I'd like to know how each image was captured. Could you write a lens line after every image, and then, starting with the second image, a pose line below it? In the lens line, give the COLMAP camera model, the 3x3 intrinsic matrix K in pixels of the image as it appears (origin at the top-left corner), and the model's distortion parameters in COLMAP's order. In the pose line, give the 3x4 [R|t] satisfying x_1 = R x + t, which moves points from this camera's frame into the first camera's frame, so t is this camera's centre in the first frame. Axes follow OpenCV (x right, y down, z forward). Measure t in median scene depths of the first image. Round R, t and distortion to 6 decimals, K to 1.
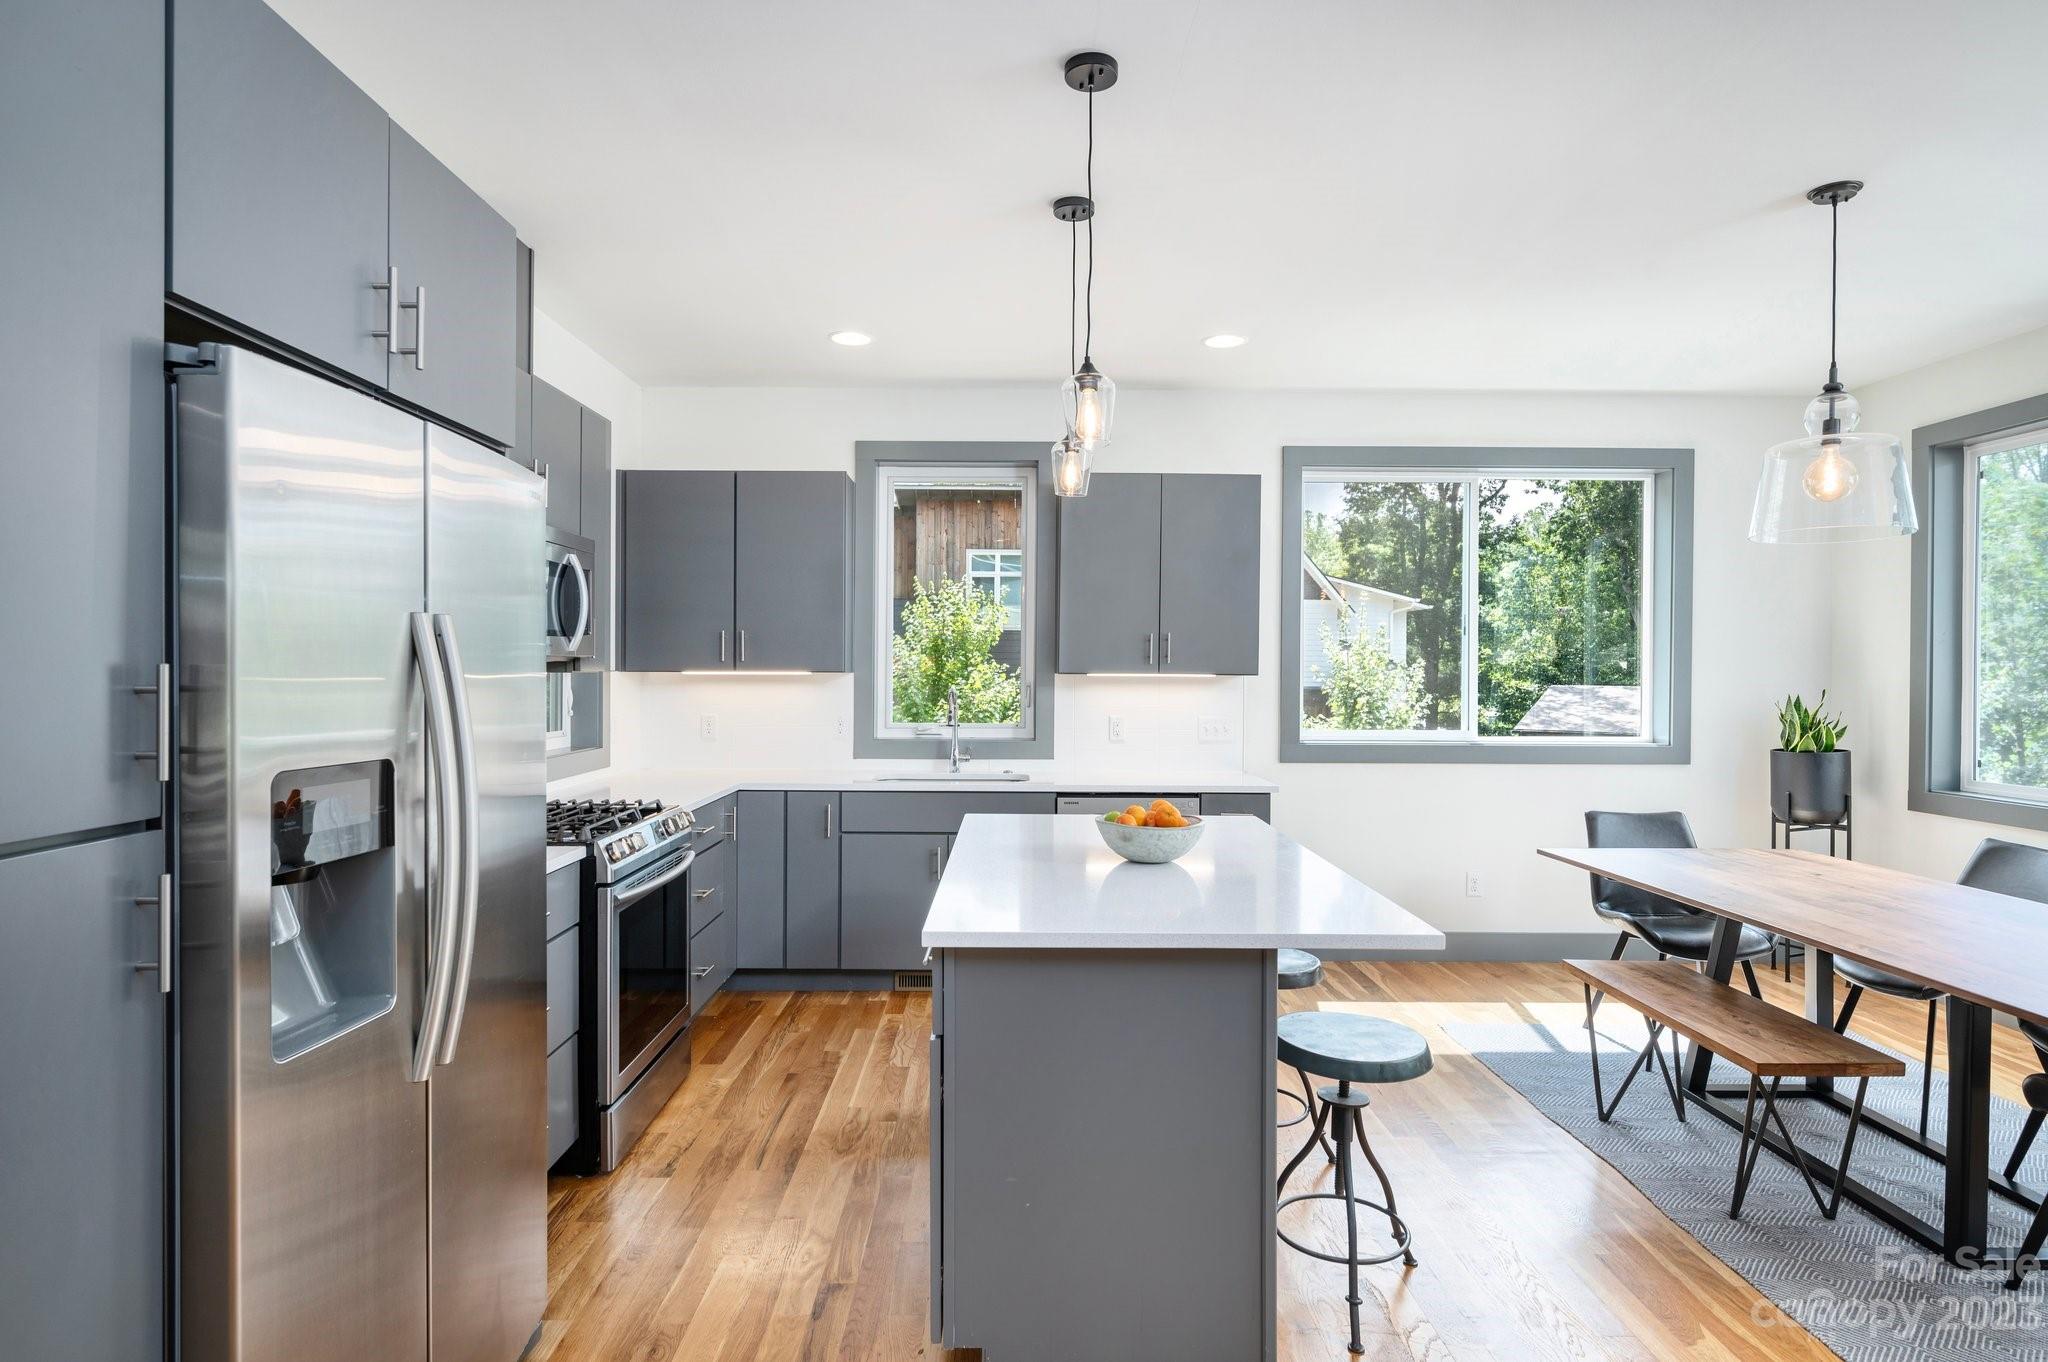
lens RADIAL K [[1080.6, 0, 1024.0], [0, 1080.6, 681.0], [0, 0, 1]] dist [-0.001092, -0.000050]
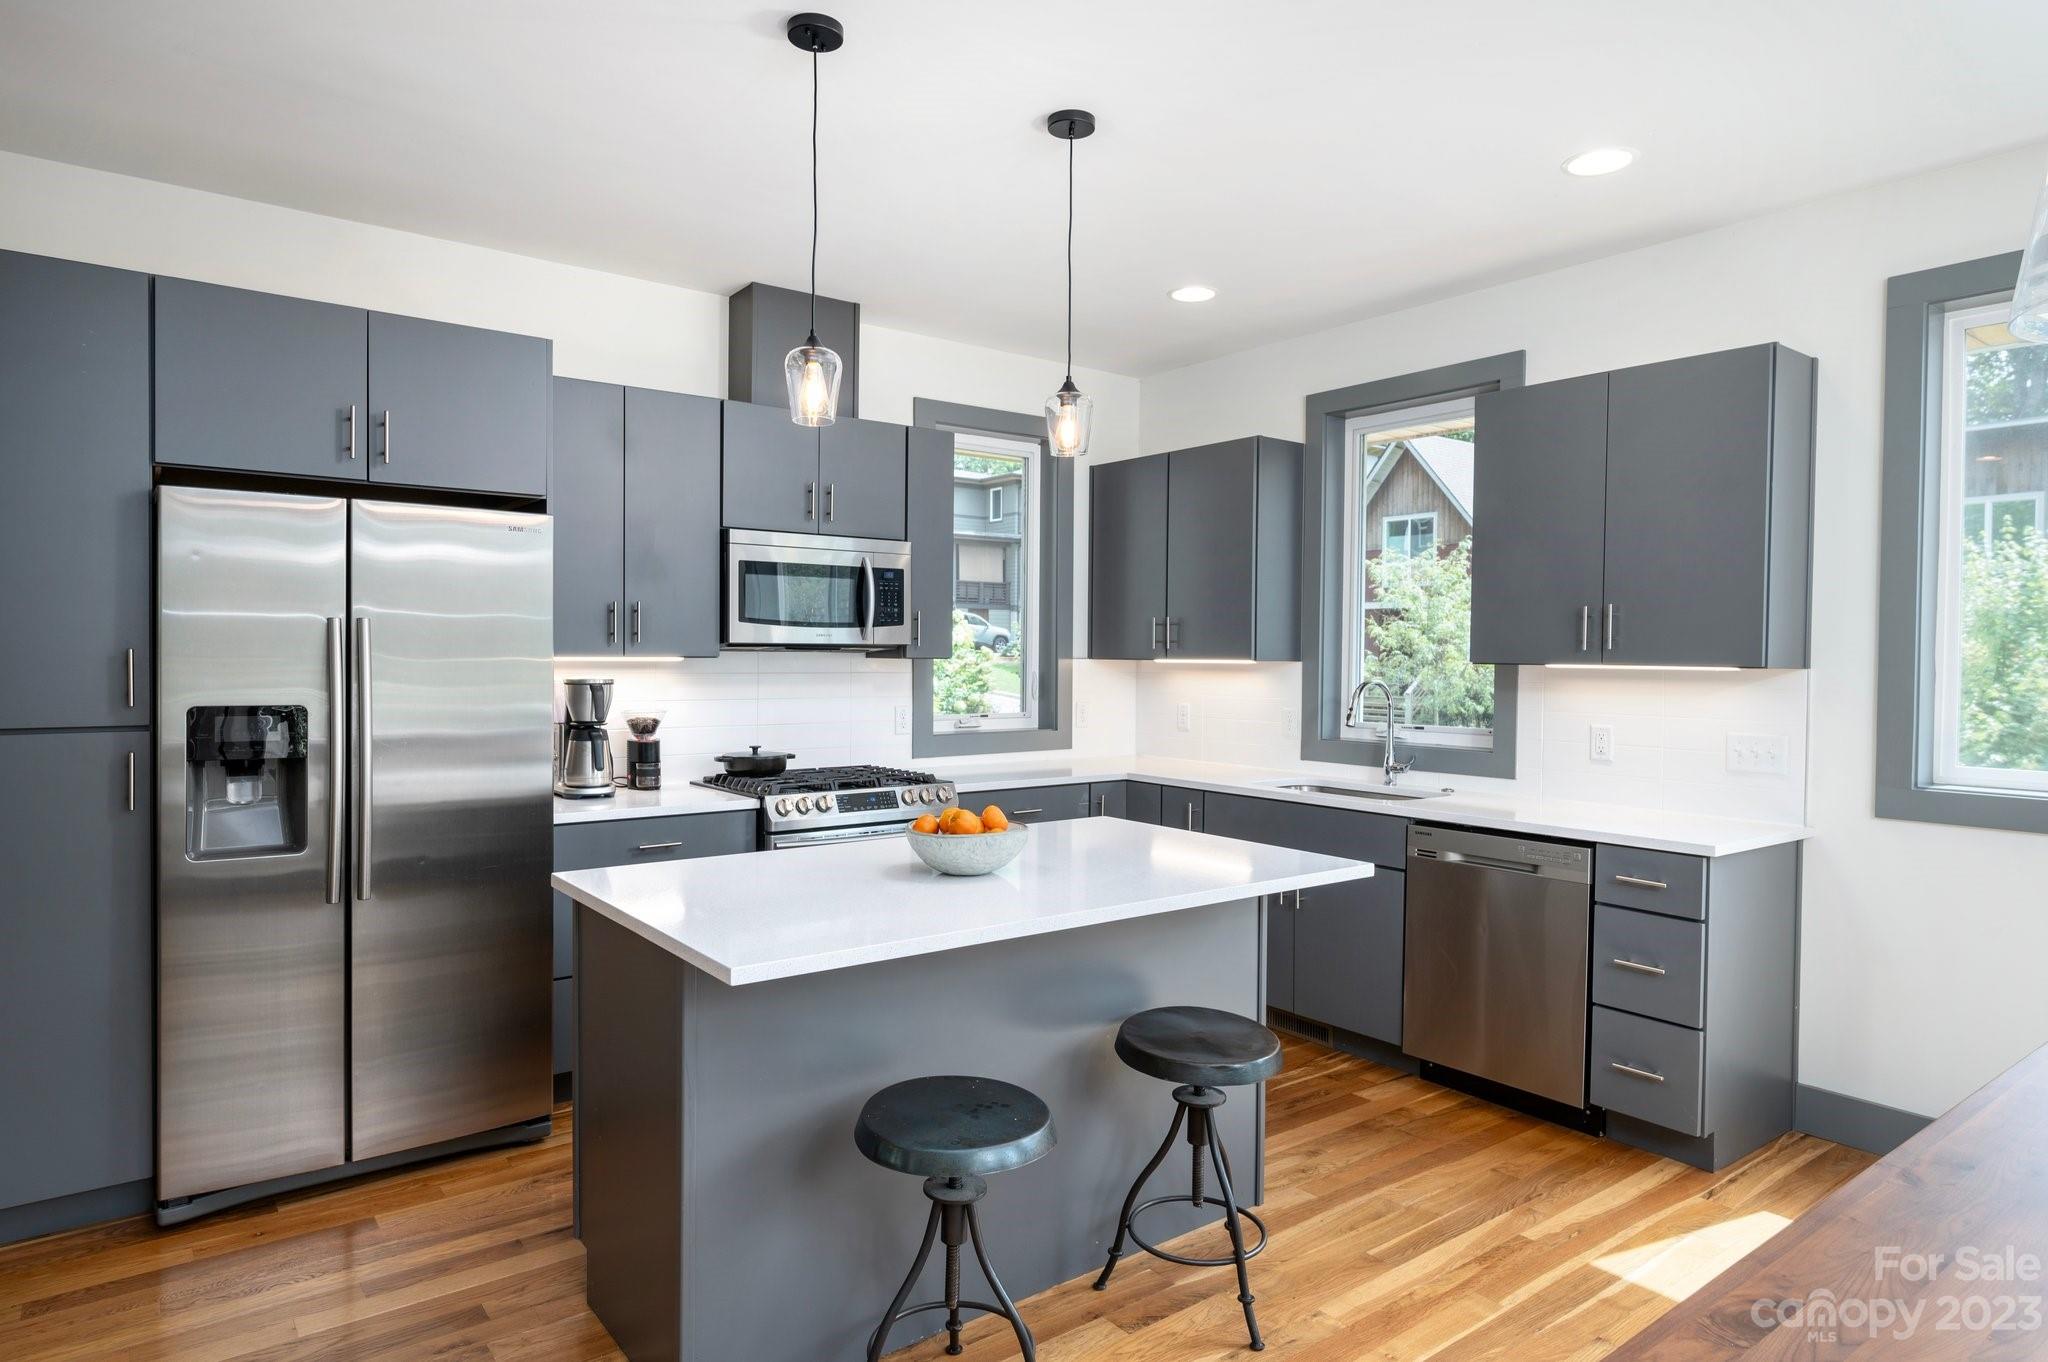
lens RADIAL K [[1196.1, 0, 1024.0], [0, 1196.1, 681.0], [0, 0, 1]] dist [0.002788, -0.000011]
pose [[0.600187, 0.010852, -0.799786, 0.744579], [-0.009305, 0.999935, 0.006585, 0.005787], [0.799805, 0.003489, 0.600249, 0.364438]]
